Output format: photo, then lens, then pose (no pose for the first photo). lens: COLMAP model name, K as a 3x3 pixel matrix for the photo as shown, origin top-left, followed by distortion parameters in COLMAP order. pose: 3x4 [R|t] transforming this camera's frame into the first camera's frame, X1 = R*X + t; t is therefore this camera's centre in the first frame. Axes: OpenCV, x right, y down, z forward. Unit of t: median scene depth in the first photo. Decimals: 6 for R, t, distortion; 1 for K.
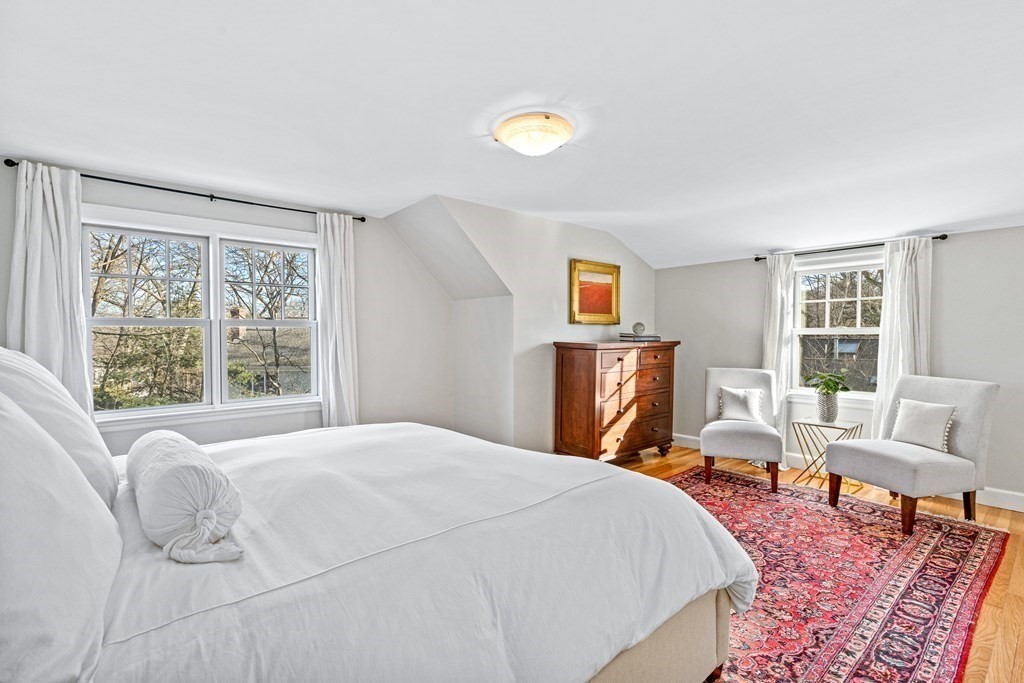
lens RADIAL K [[477.0, 0, 507.0], [0, 477.0, 347.8], [0, 0, 1]] dist [-0.005133, 0.001384]
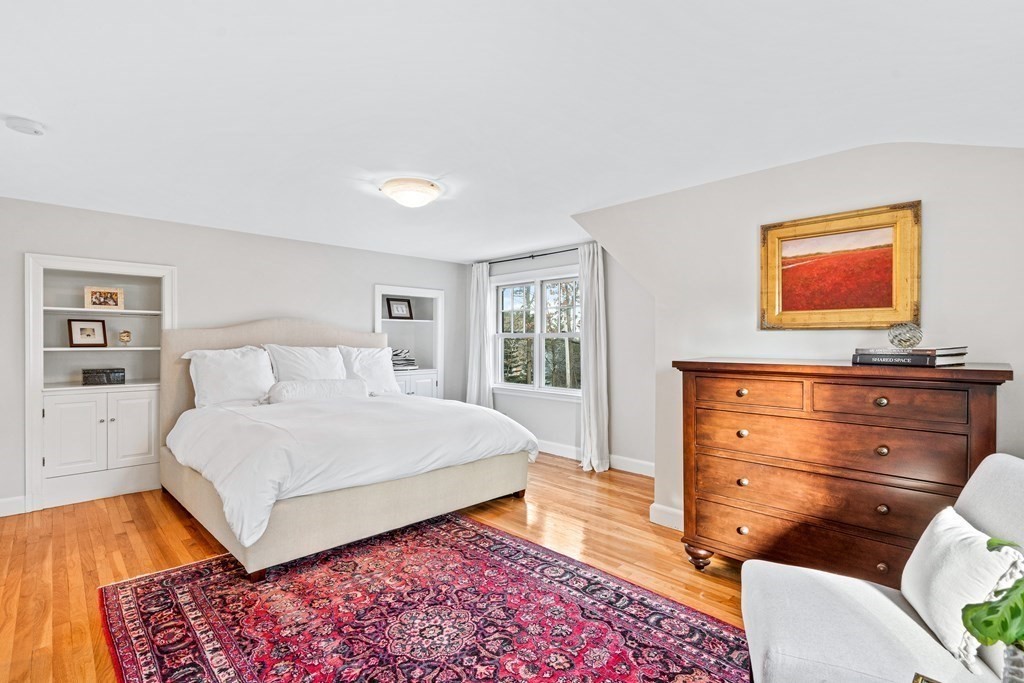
lens RADIAL K [[477.0, 0, 507.6], [0, 477.0, 341.1], [0, 0, 1]] dist [-0.005133, 0.001384]
pose [[0.061924, 0.001985, -0.998079, 0.798711], [-0.037326, 0.999303, -0.000328, -0.025178], [0.997383, 0.037274, 0.061955, 0.688363]]
